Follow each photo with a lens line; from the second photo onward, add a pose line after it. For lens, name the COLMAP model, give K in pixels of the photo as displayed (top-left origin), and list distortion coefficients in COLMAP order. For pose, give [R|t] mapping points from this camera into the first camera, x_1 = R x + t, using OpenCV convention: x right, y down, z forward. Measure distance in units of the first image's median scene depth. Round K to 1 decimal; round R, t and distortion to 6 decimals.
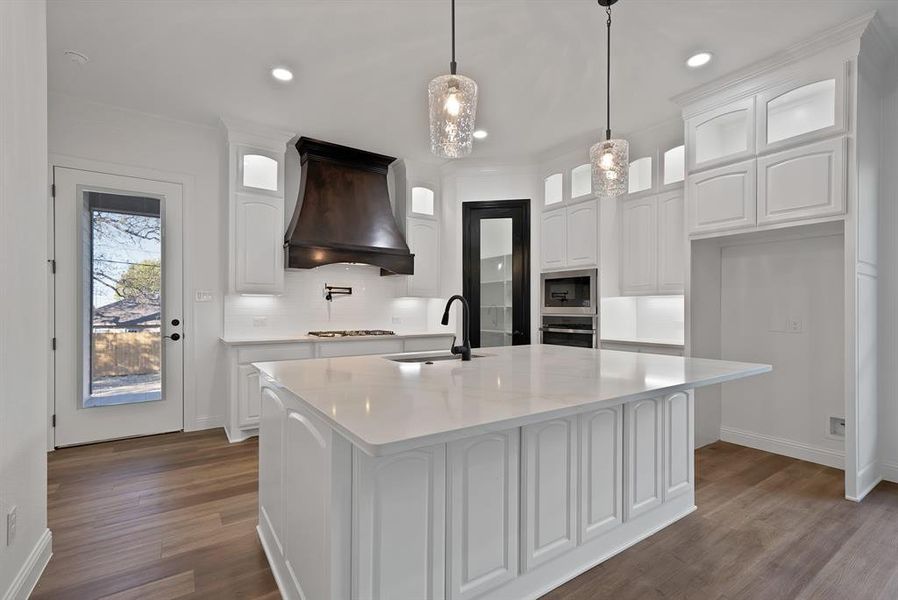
lens RADIAL K [[403.1, 0, 445.9], [0, 403.1, 310.6], [0, 0, 1]] dist [0.022263, -0.000169]
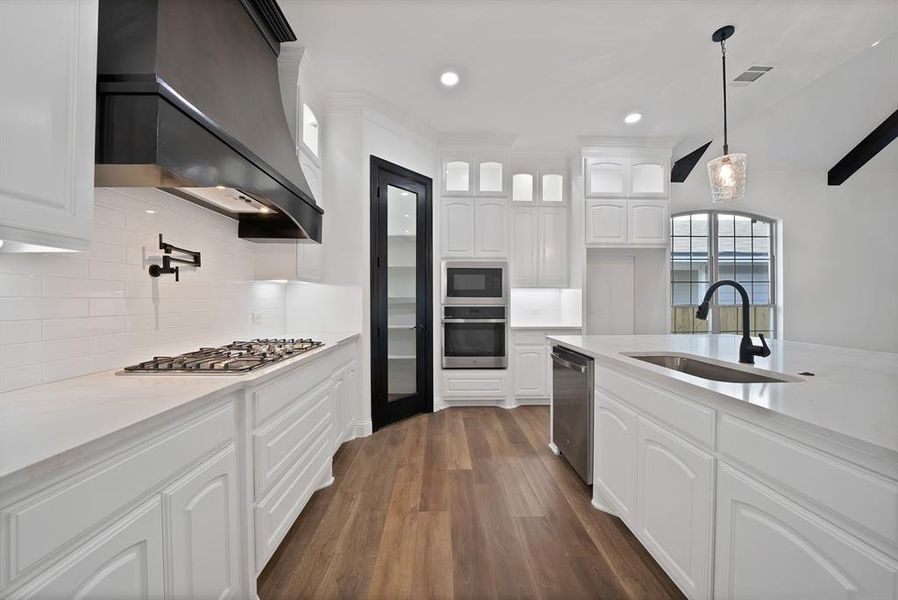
lens RADIAL K [[341.6, 0, 429.6], [0, 341.6, 300.4], [0, 0, 1]] dist [-0.000394, -0.000024]
pose [[0.538354, -0.000841, 0.842718, -0.507836], [0.005208, 0.999984, -0.002329, 0.000310], [-0.842703, 0.005643, 0.538350, 0.677451]]
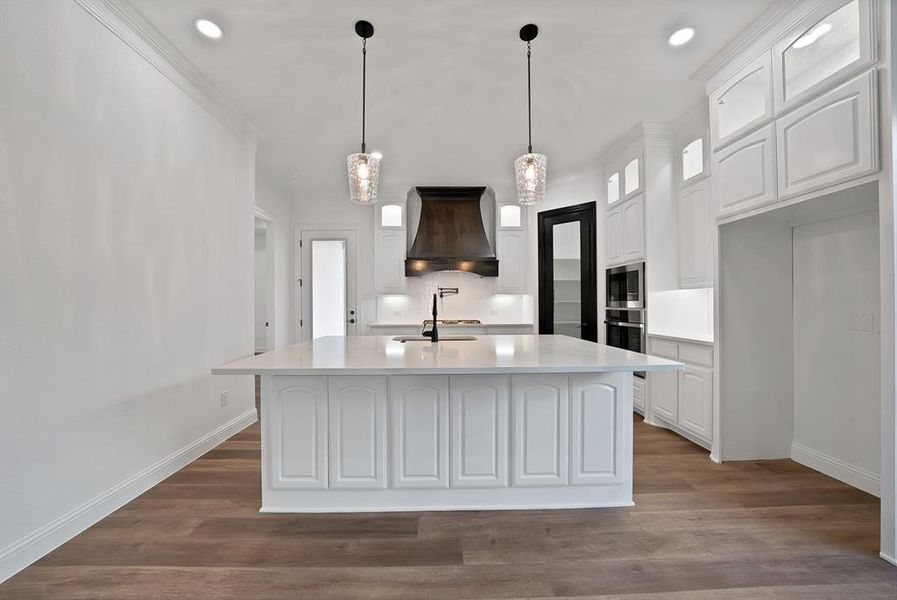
lens RADIAL K [[330.4, 0, 450.9], [0, 330.4, 305.2], [0, 0, 1]] dist [-0.001099, -0.000061]
pose [[0.846037, -0.003513, -0.533113, 0.401296], [0.003360, 0.999994, -0.001257, 0.001585], [0.533114, -0.000728, 0.846043, 0.055575]]
